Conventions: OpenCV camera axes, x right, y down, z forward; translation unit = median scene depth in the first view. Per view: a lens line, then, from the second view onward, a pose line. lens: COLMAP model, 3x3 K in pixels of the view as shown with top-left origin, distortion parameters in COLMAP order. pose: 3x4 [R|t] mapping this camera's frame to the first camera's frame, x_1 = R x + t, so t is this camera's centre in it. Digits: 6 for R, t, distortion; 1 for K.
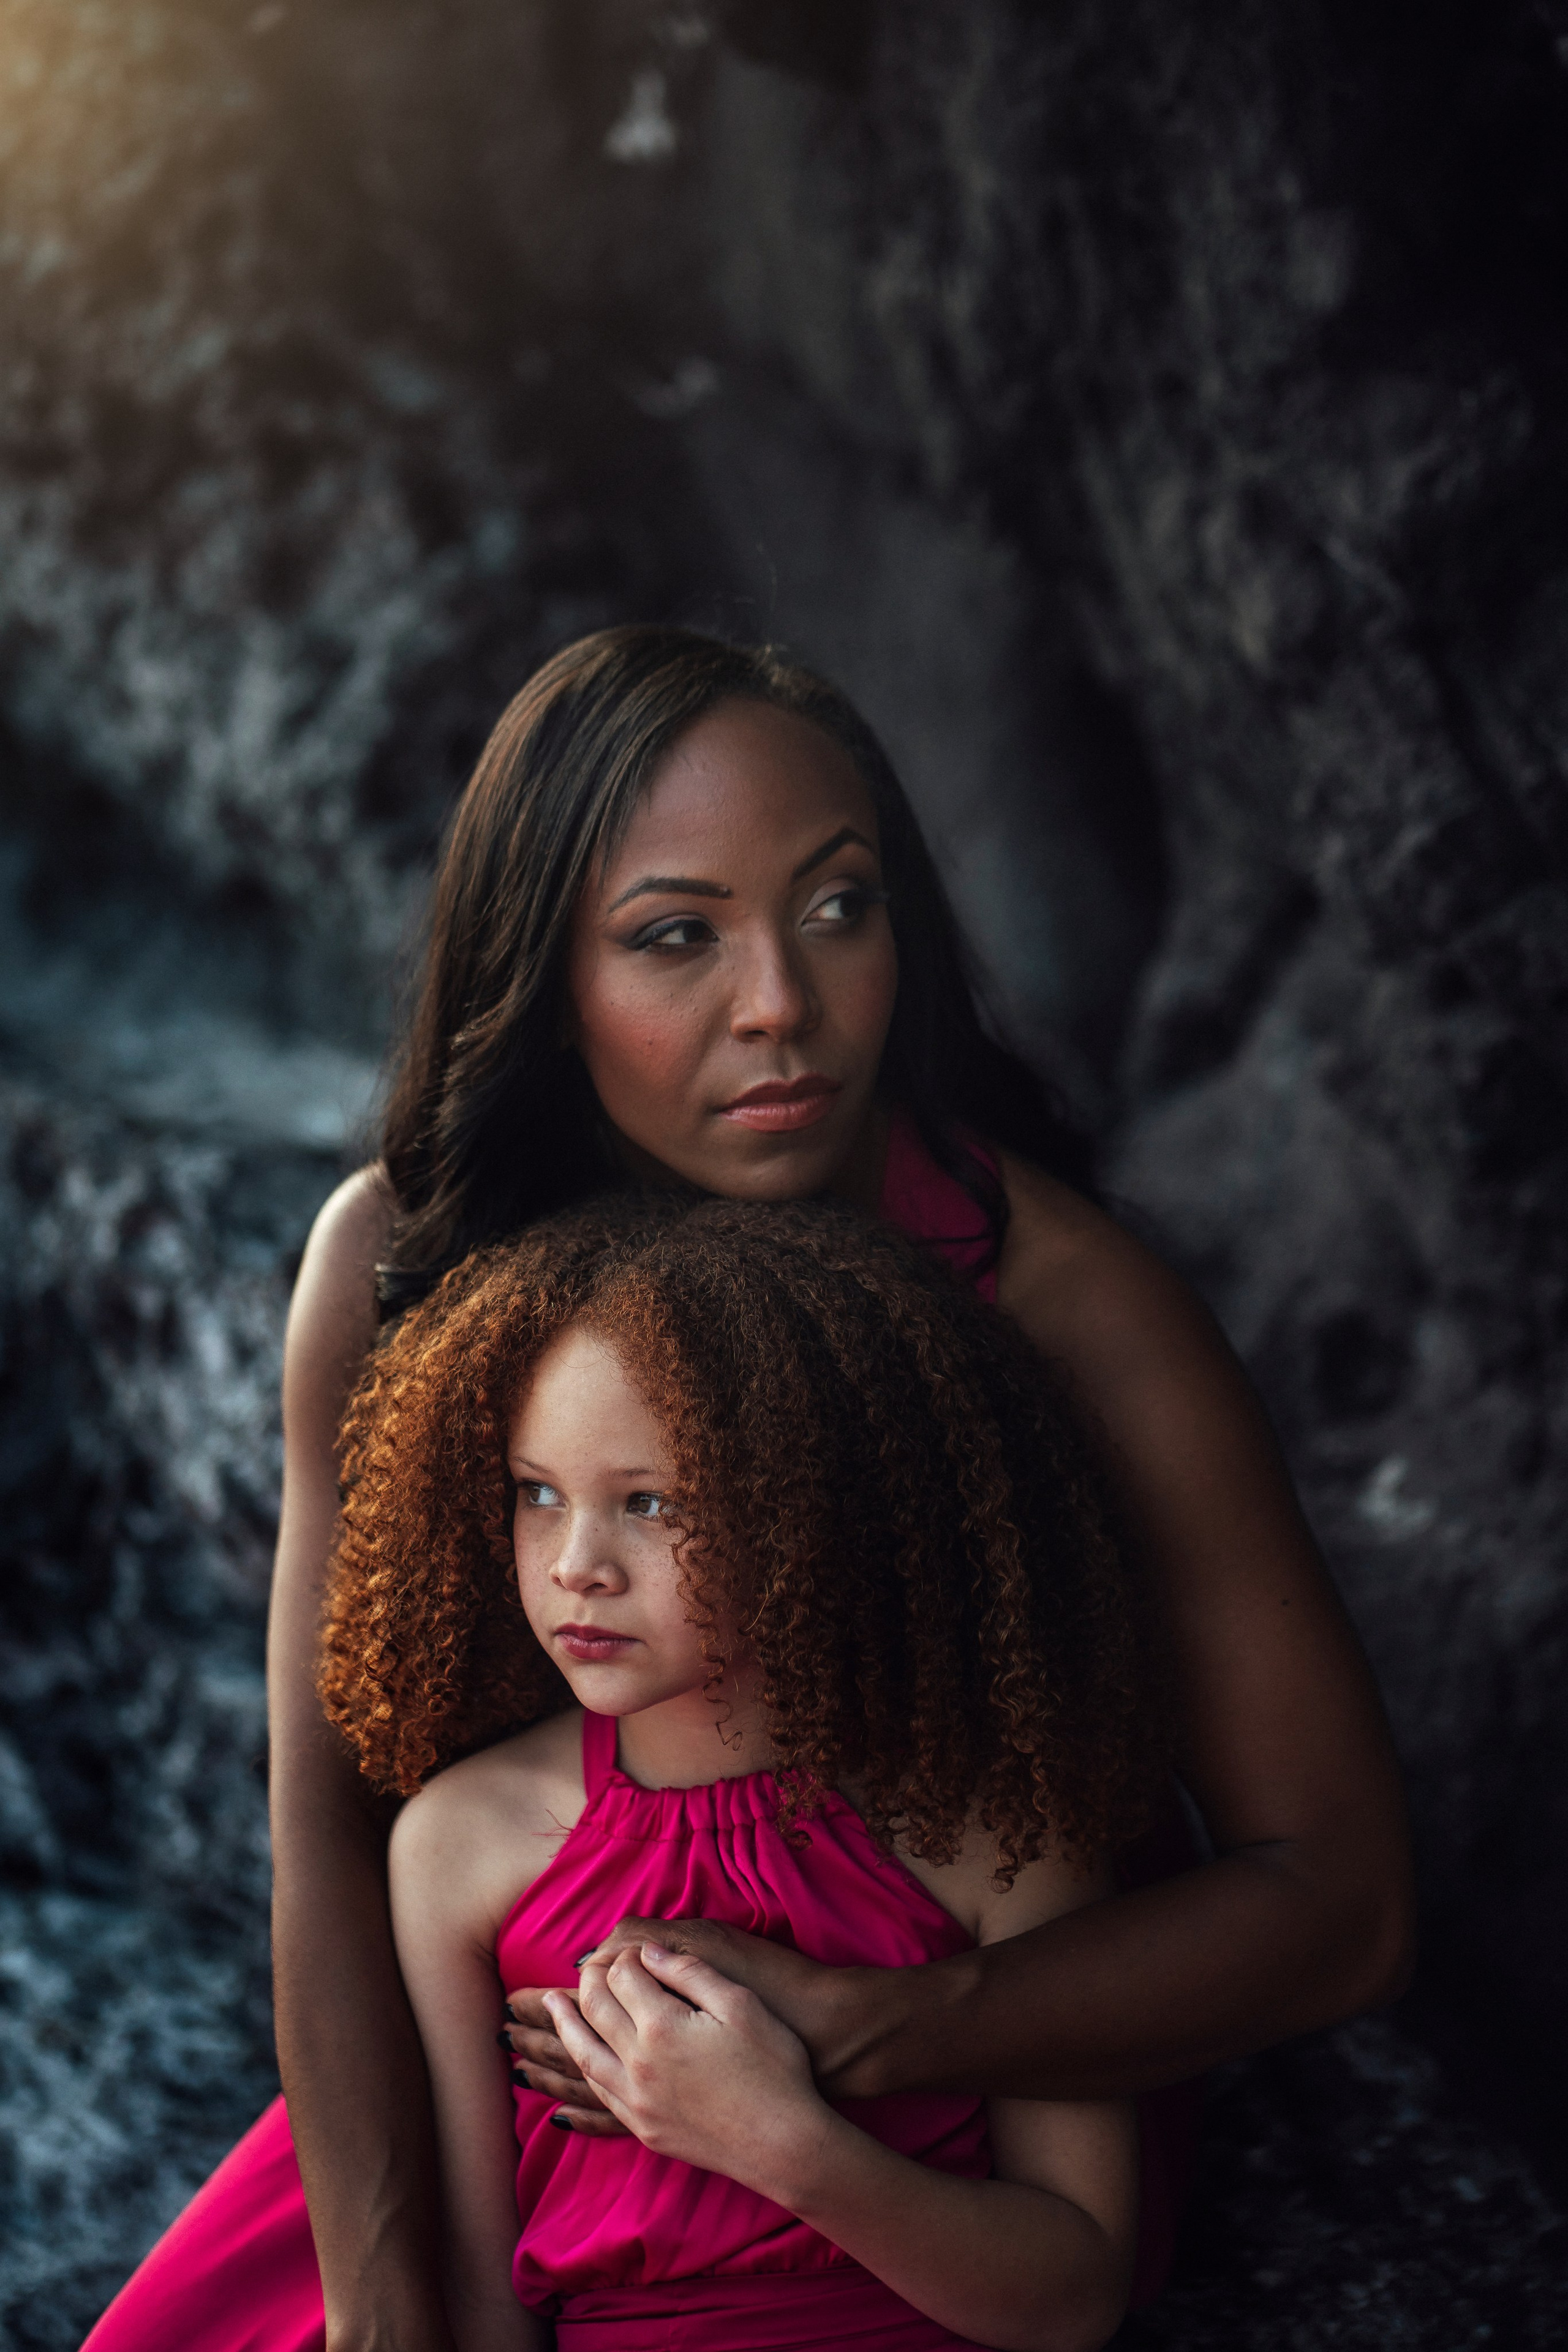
lens RADIAL K [[5748.0, 0, 784.0], [0, 5748.0, 1176.0], [0, 0, 1]] dist [0.033826, -0.201989]
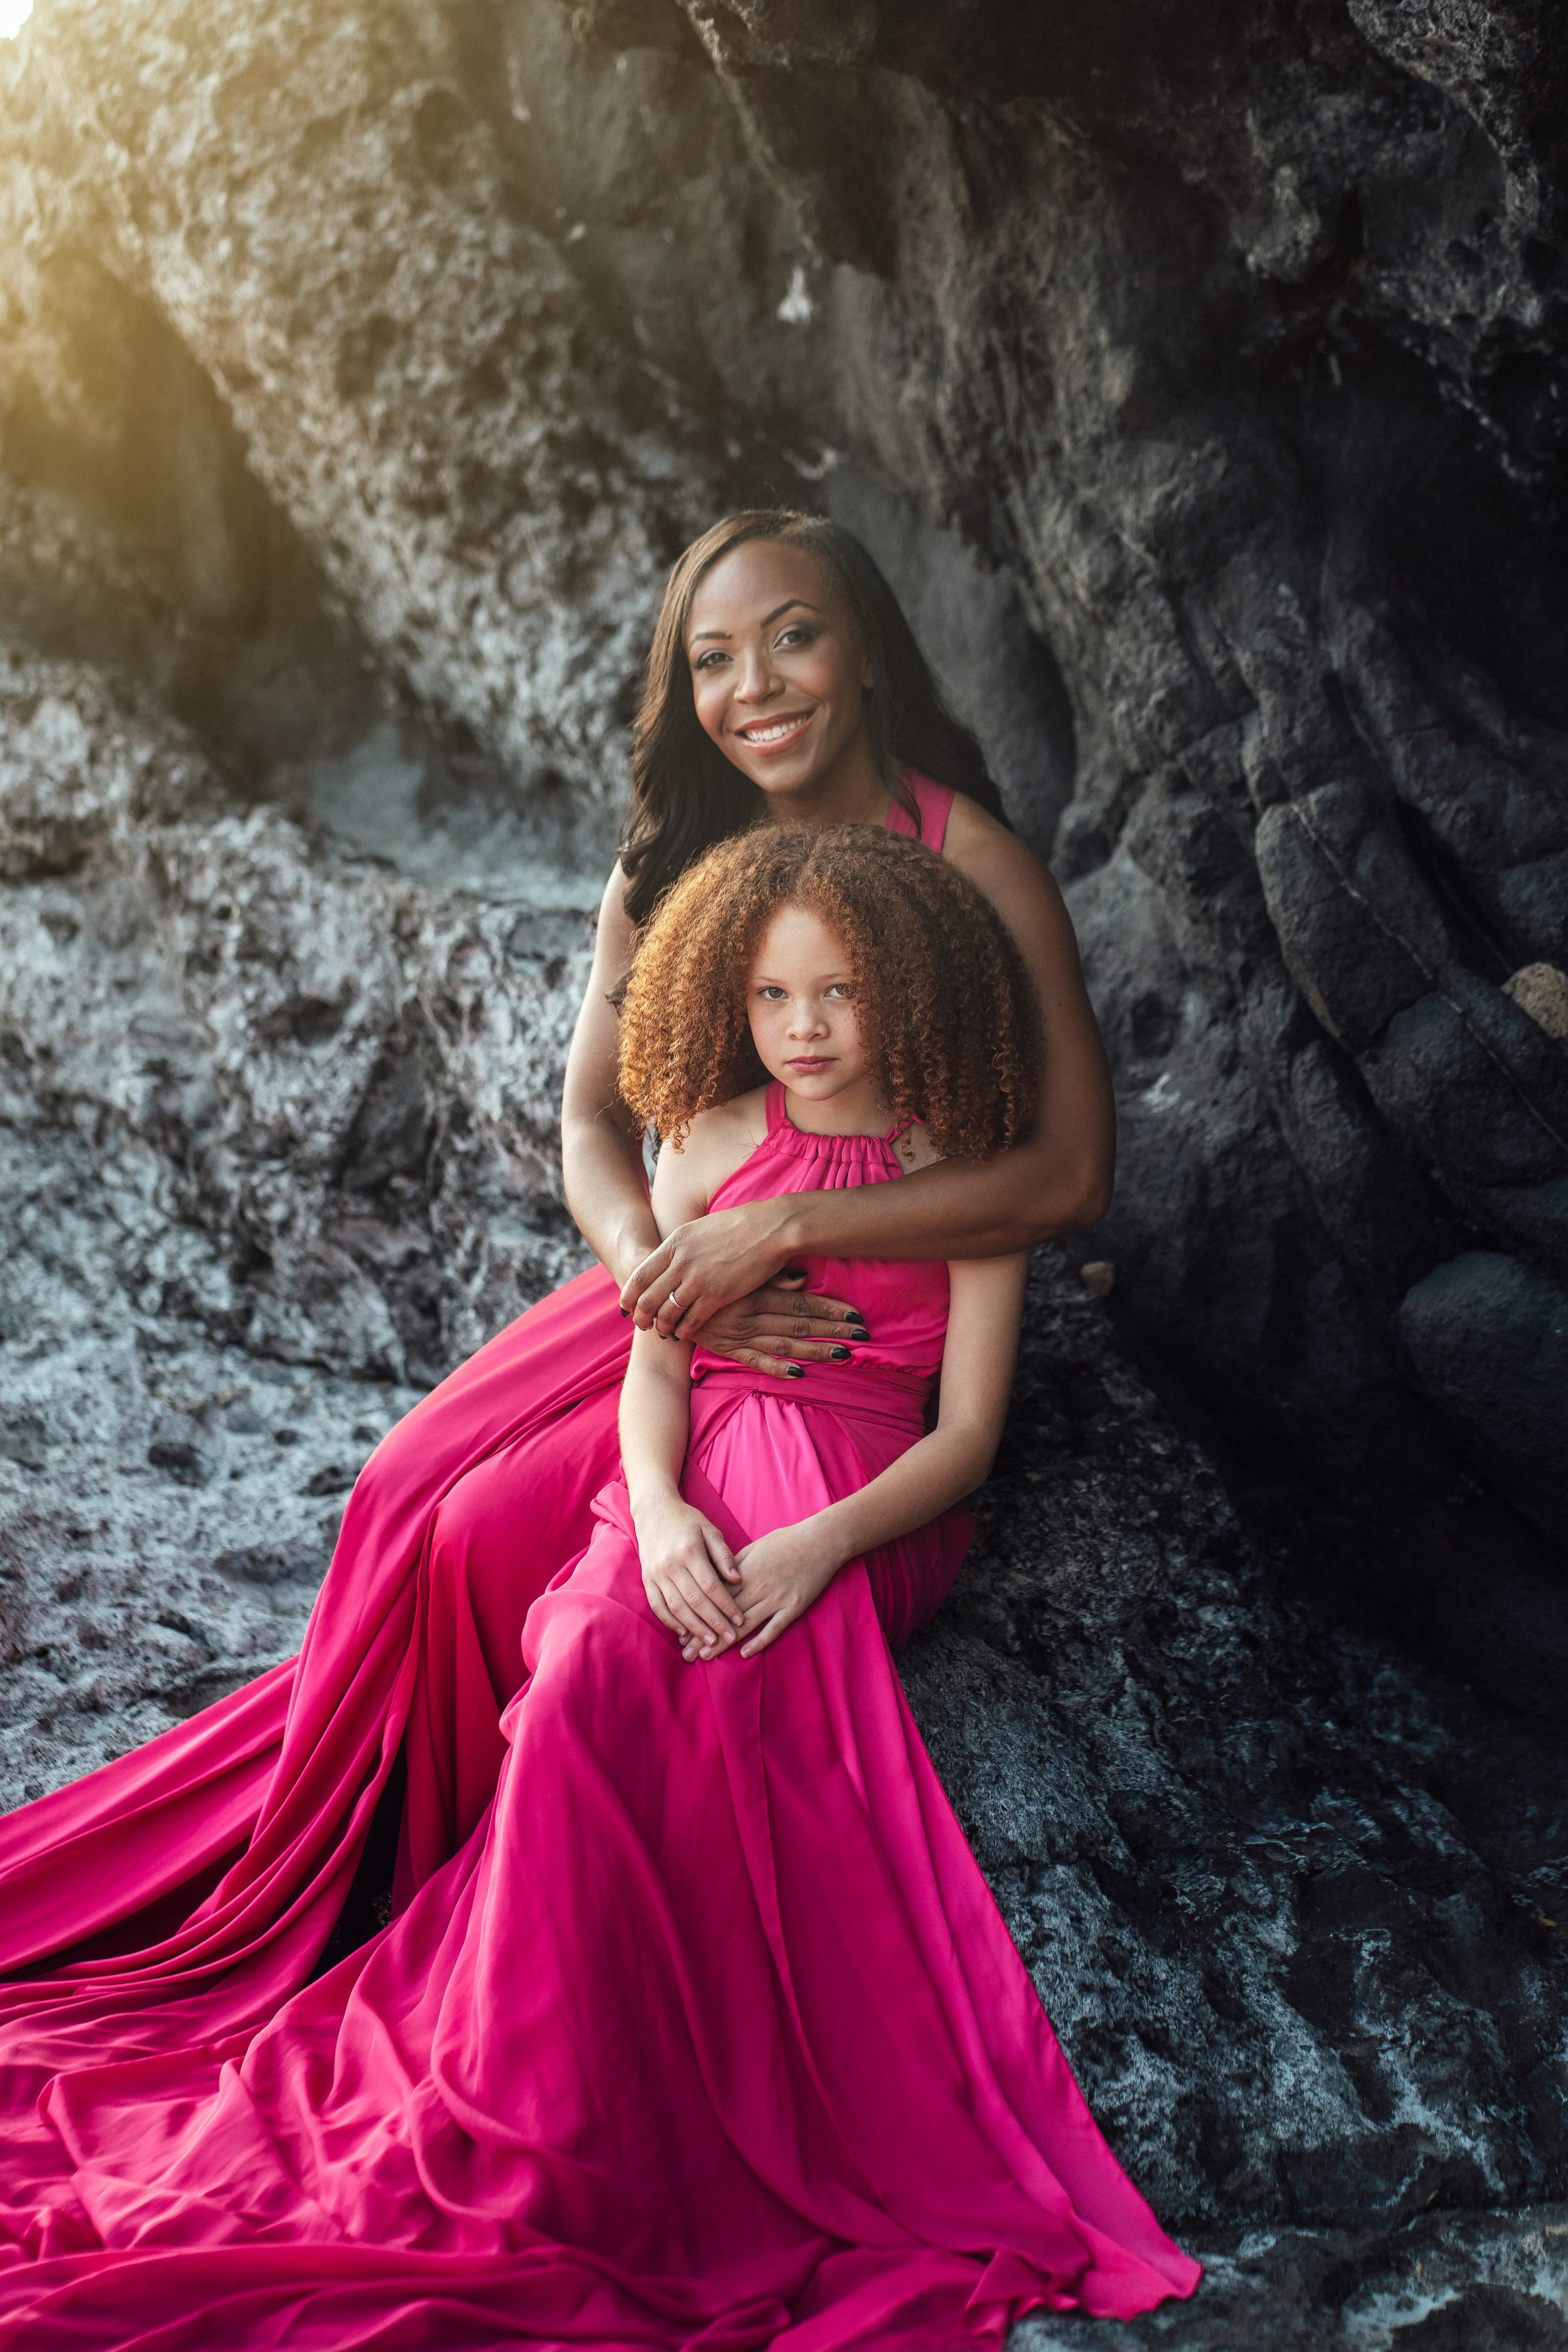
lens RADIAL K [[5748.0, 0, 784.0], [0, 5748.0, 1176.0], [0, 0, 1]] dist [0.033826, -0.201989]
pose [[0.995969, 0.033390, -0.083251, 0.132326], [-0.036587, 0.998639, -0.037166, 0.144006], [0.081897, 0.040062, 0.995835, -0.704677]]
